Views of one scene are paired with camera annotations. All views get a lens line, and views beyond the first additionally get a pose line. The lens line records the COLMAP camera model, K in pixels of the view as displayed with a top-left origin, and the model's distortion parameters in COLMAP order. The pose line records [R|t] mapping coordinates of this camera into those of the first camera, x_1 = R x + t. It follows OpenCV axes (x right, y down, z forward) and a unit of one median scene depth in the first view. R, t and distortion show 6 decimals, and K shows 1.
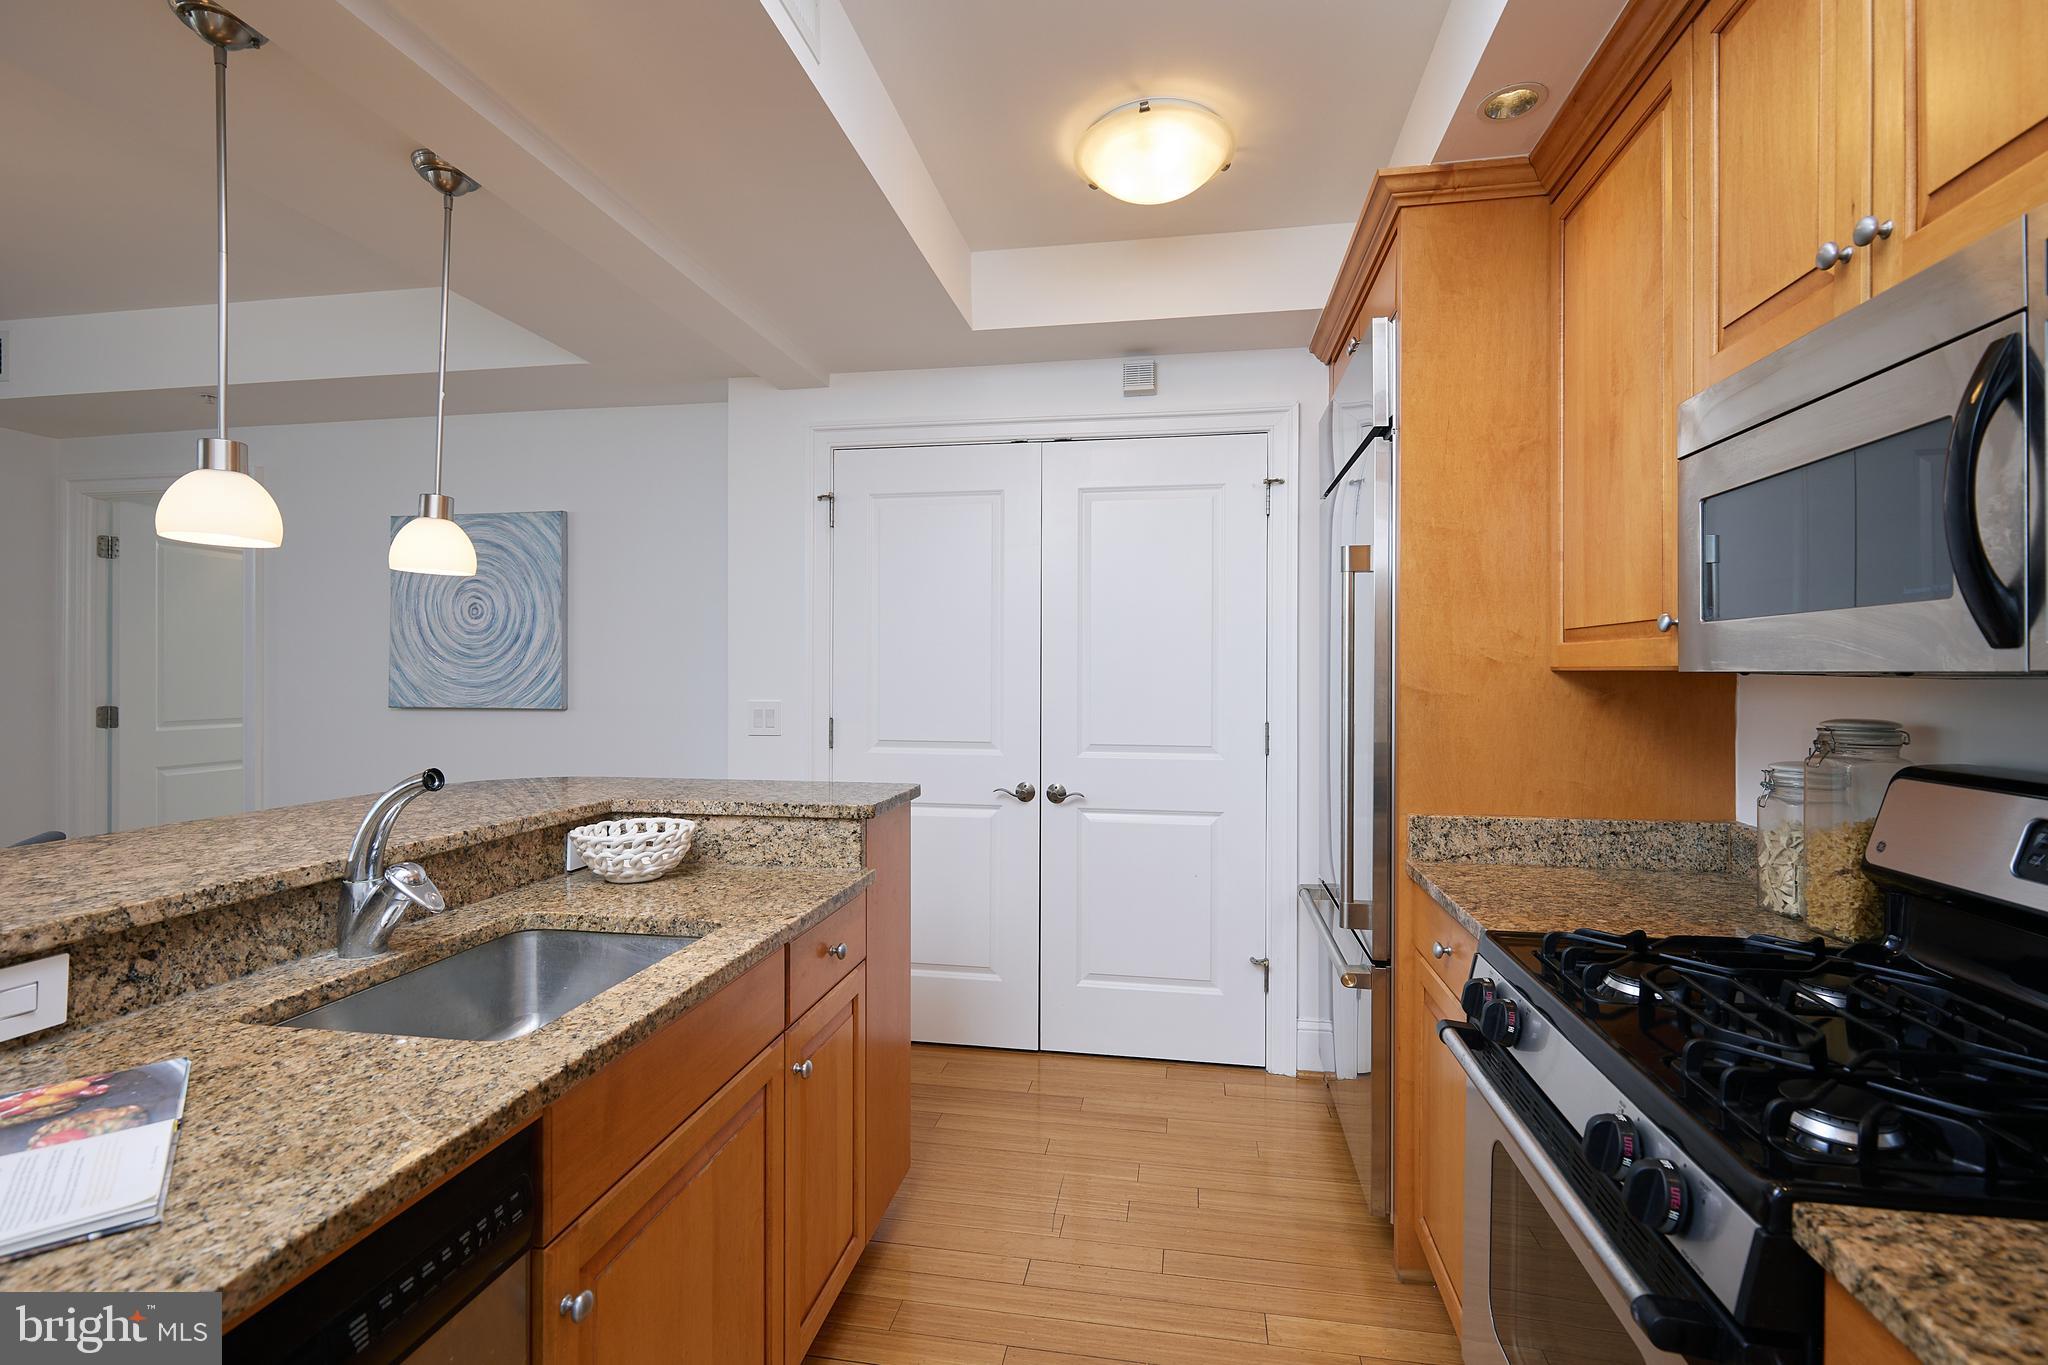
lens RADIAL K [[939.9, 0, 1028.6], [0, 939.9, 674.7], [0, 0, 1]] dist [0.003229, -0.000422]
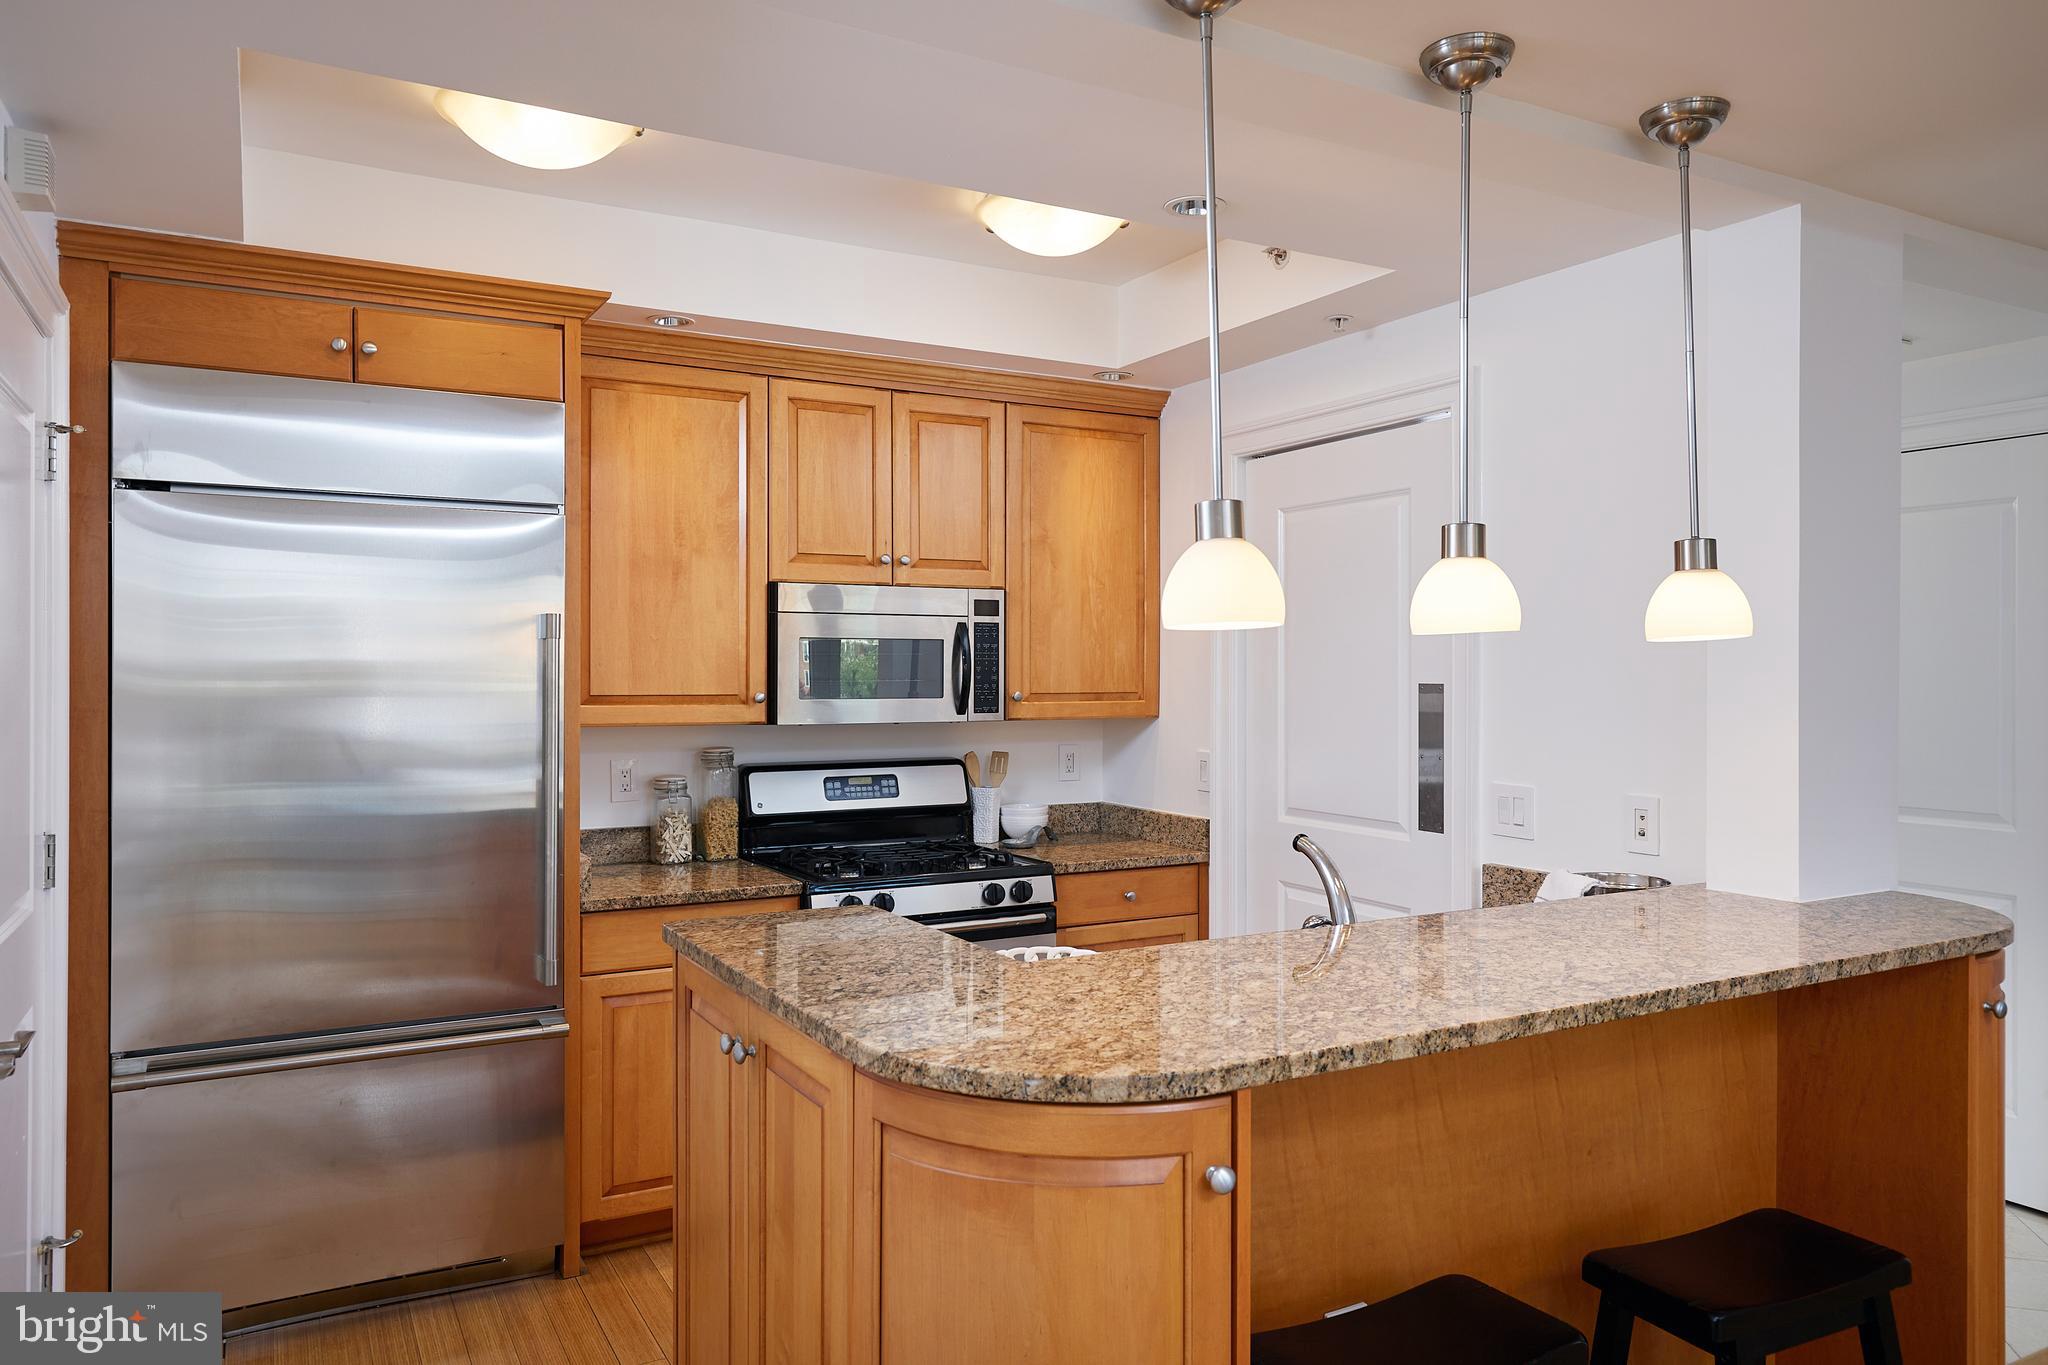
lens RADIAL K [[1384.5, 0, 1024.0], [0, 1384.5, 682.5], [0, 0, 1]] dist [-0.001424, -0.001728]
pose [[-0.630643, -0.008928, 0.776022, -1.300665], [-0.001601, 0.999947, 0.010204, -0.086184], [-0.776071, 0.005193, -0.630624, 1.749353]]
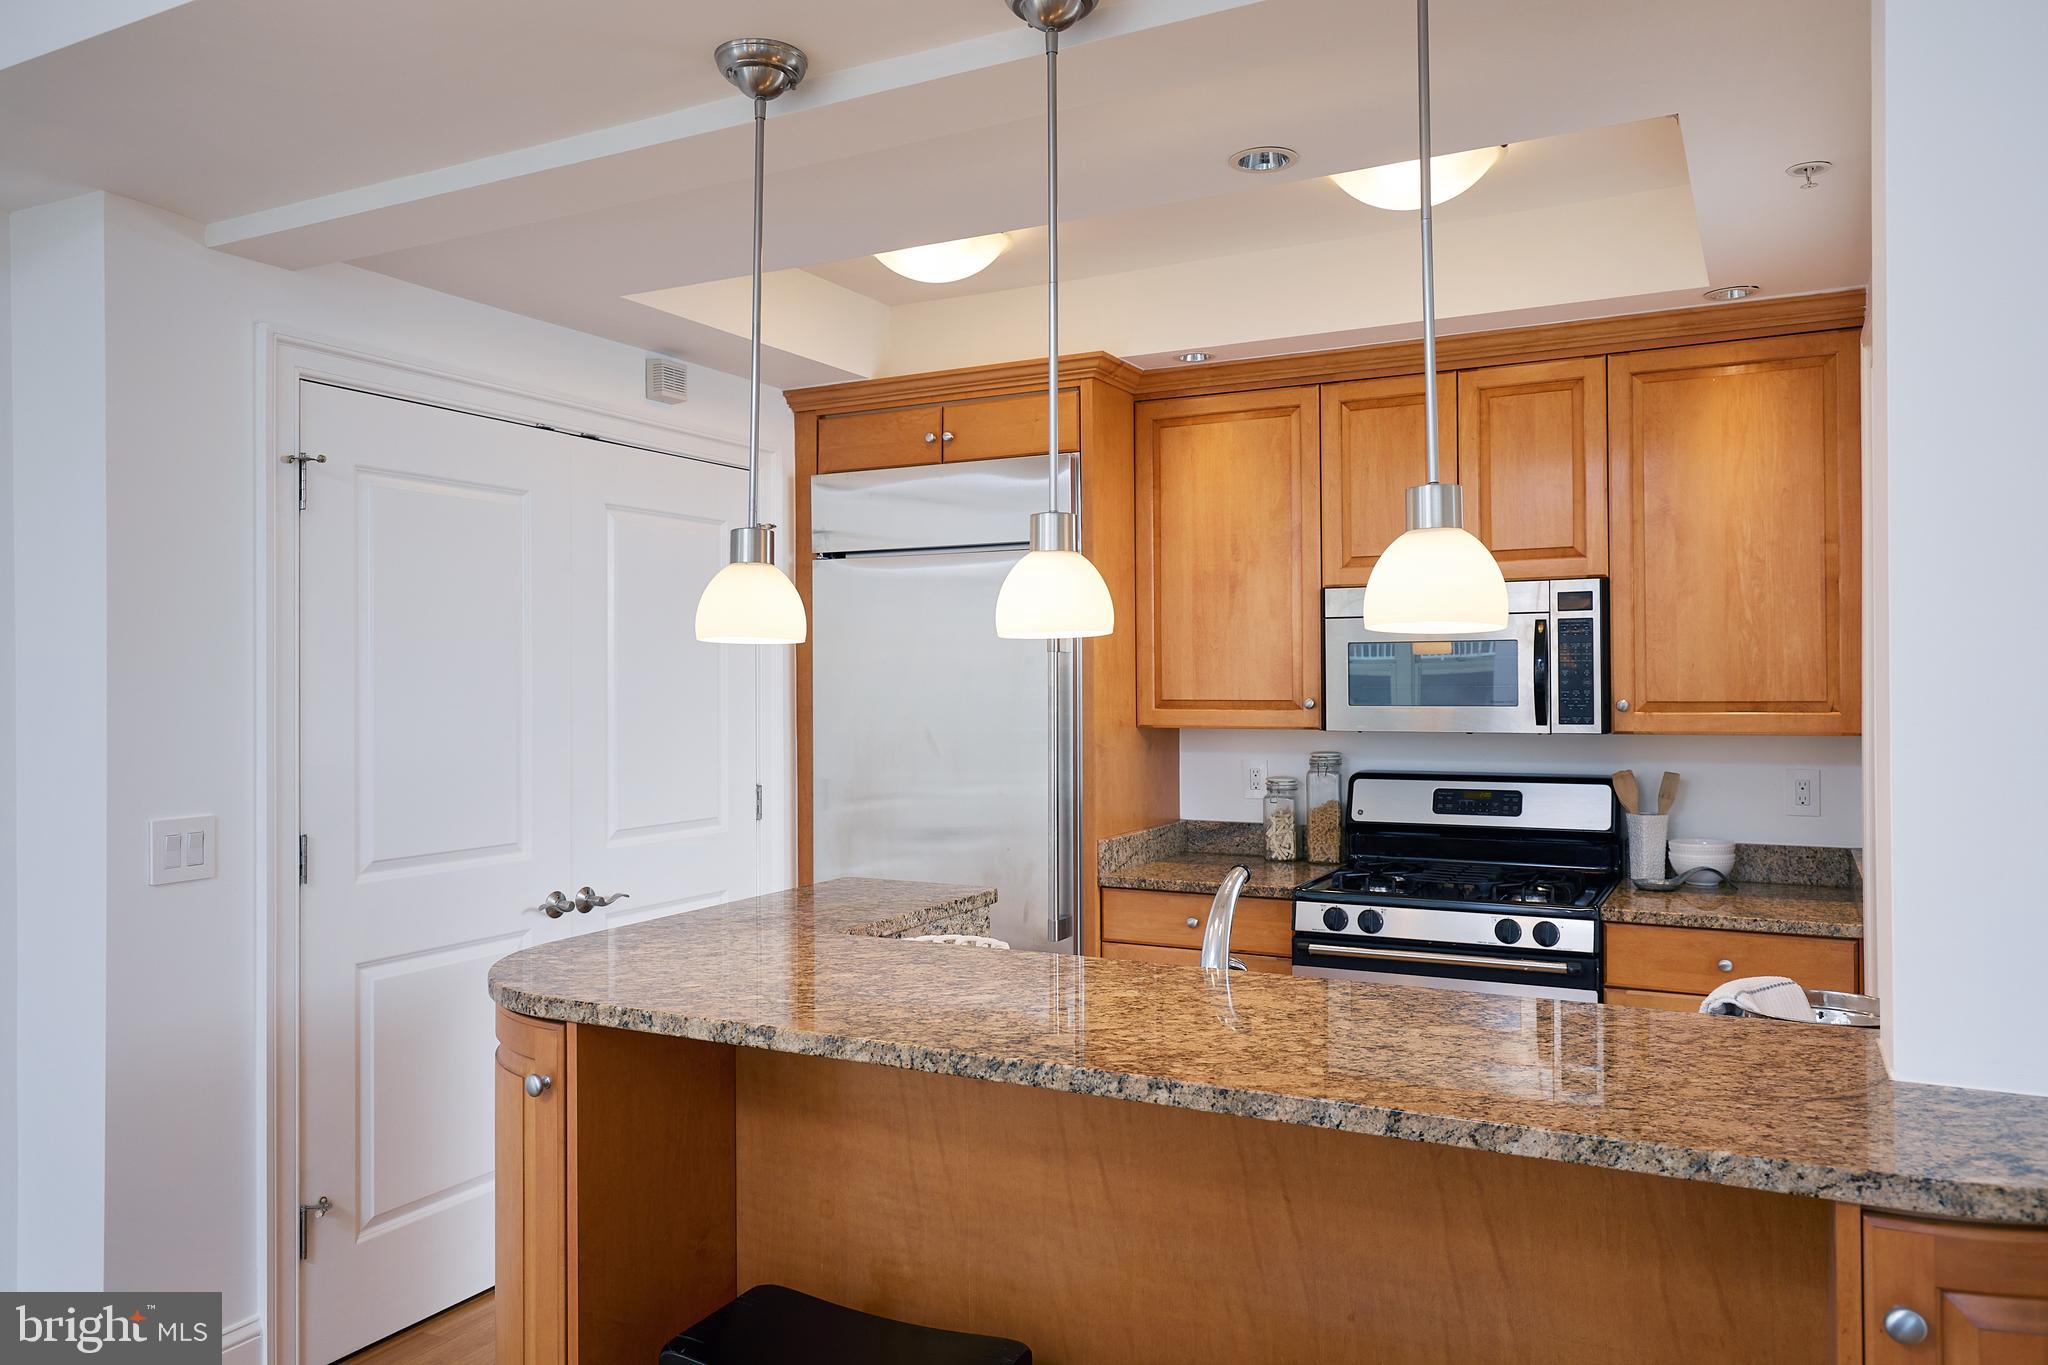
lens RADIAL K [[1433.9, 0, 1030.0], [0, 1433.9, 675.7], [0, 0, 1]] dist [0.003999, 0.001597]
pose [[0.303823, -0.002234, 0.952726, -1.638015], [0.009154, 0.999958, -0.000574, -0.086516], [-0.952684, 0.008896, 0.303831, 0.515841]]
